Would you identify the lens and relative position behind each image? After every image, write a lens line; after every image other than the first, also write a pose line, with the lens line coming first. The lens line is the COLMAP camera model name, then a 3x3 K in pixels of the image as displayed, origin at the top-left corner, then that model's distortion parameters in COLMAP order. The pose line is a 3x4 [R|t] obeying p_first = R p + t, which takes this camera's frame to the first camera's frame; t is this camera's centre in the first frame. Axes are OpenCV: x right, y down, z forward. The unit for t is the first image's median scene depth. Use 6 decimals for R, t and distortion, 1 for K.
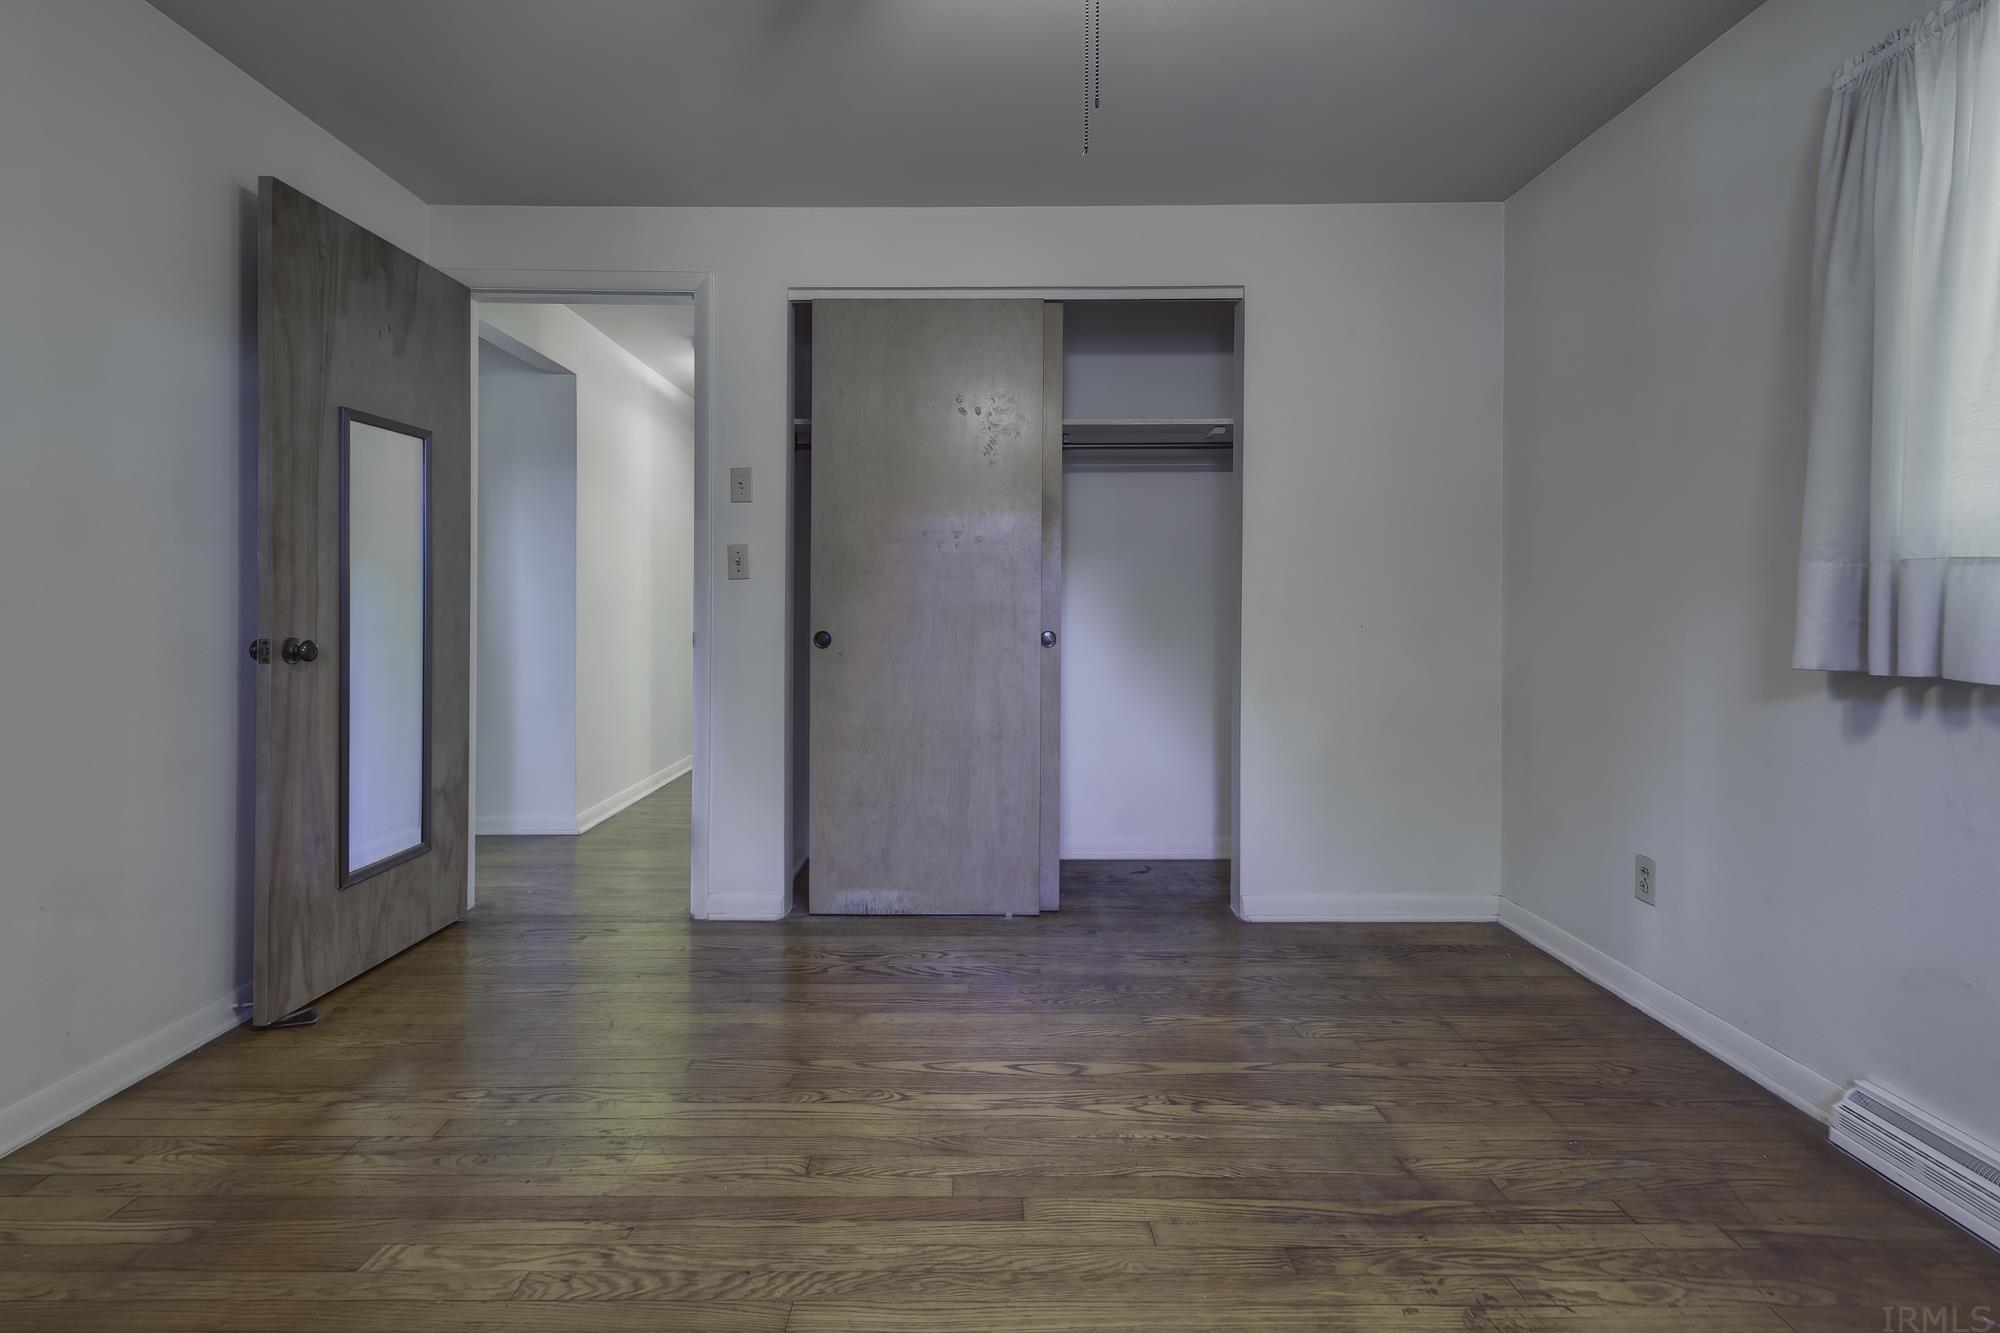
lens RADIAL K [[883.6, 0, 968.4], [0, 883.6, 602.0], [0, 0, 1]] dist [0.017210, -0.003765]
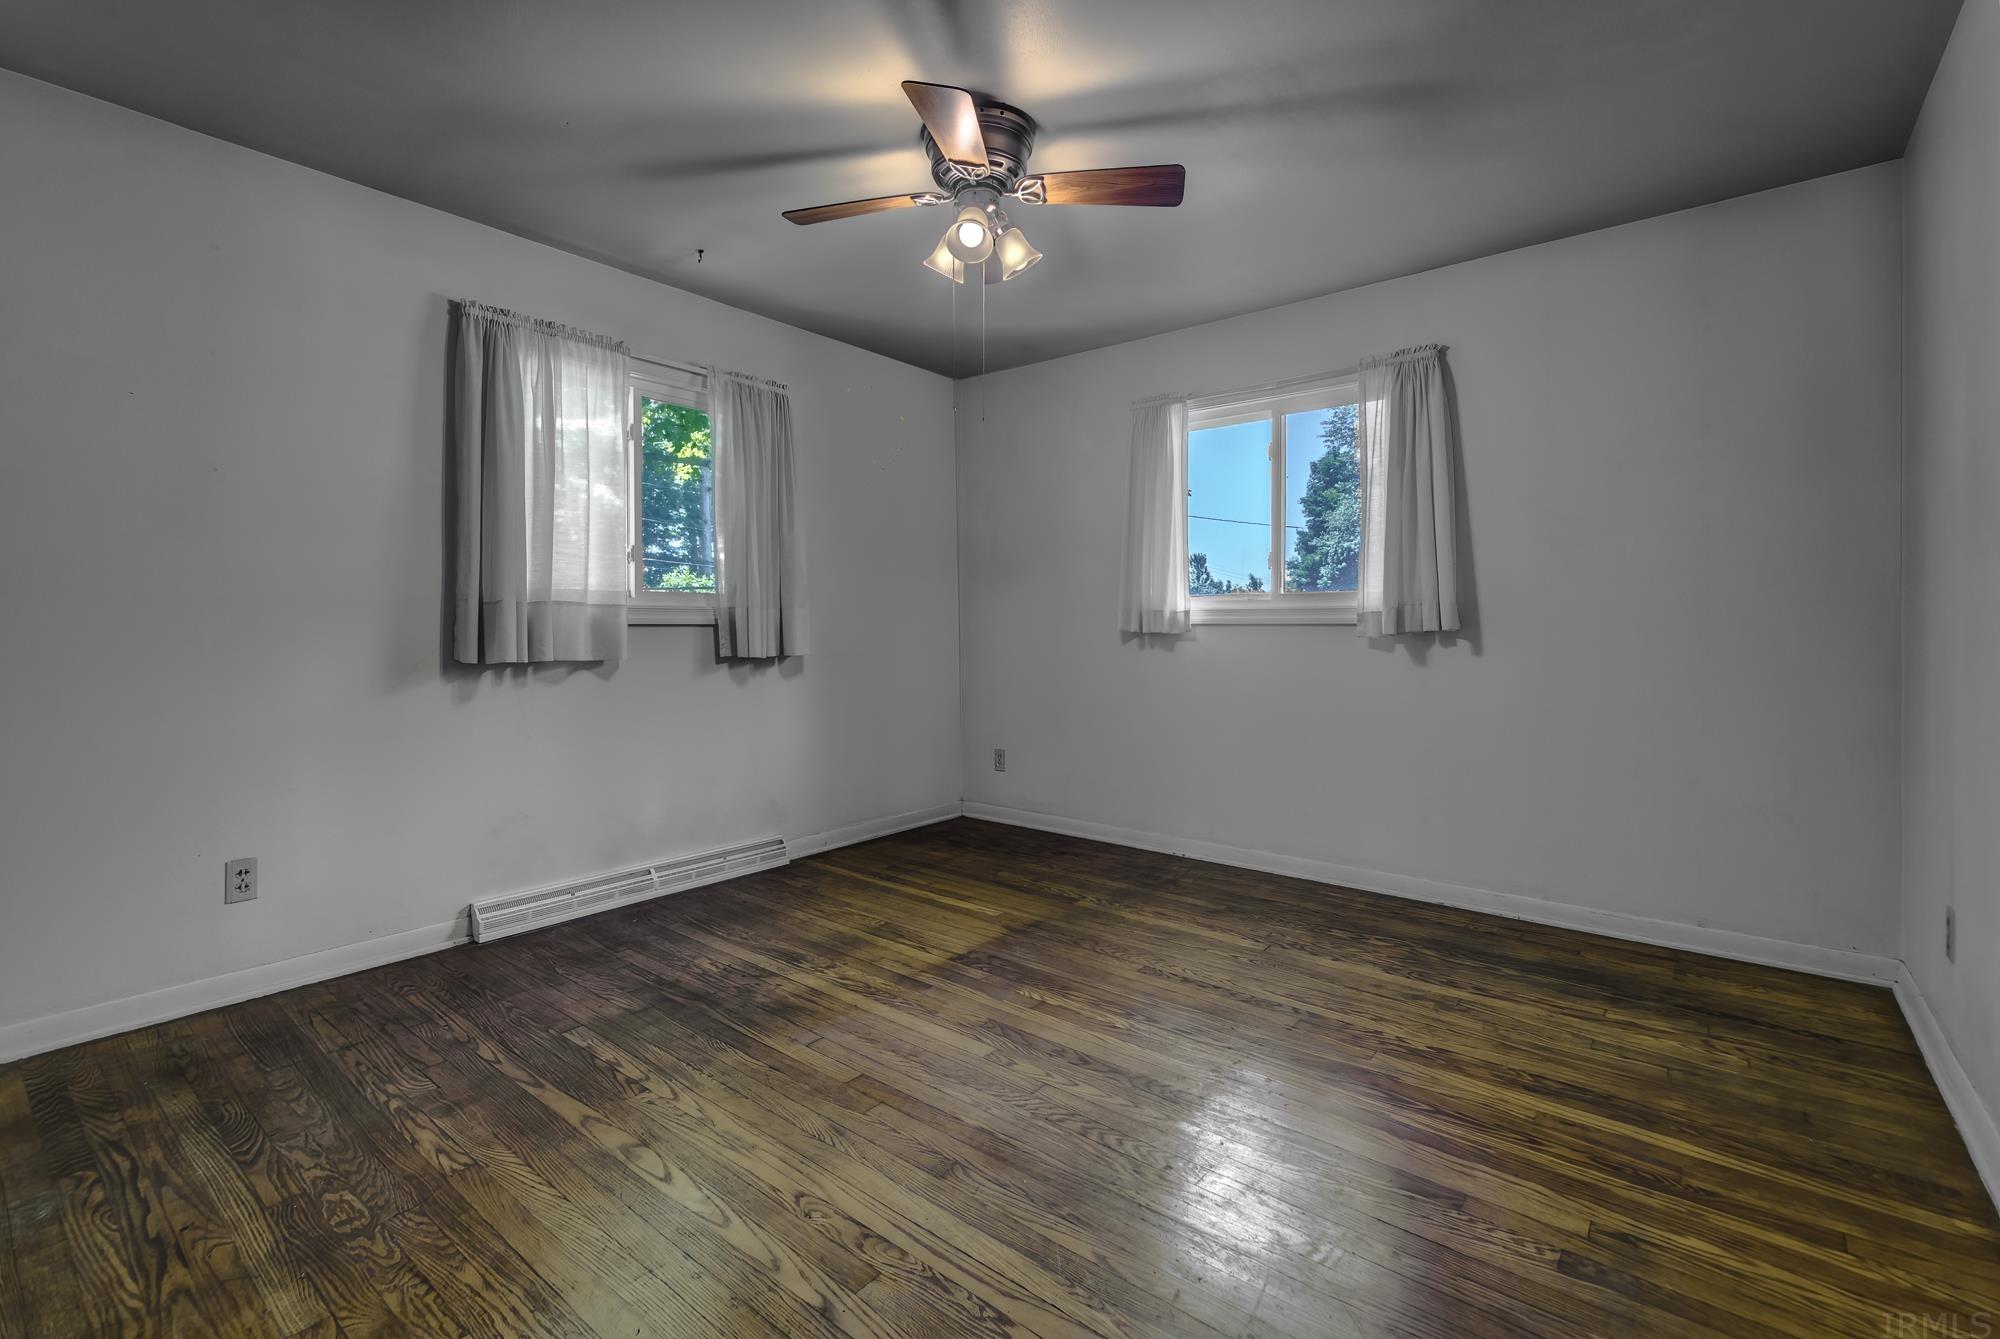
lens RADIAL K [[863.4, 0, 995.5], [0, 863.4, 637.0], [0, 0, 1]] dist [0.000918, 0.000046]
pose [[-0.779531, -0.008642, 0.626304, -0.773398], [0.001503, 0.999876, 0.015667, 0.002412], [-0.626362, 0.013154, -0.779421, 1.593846]]
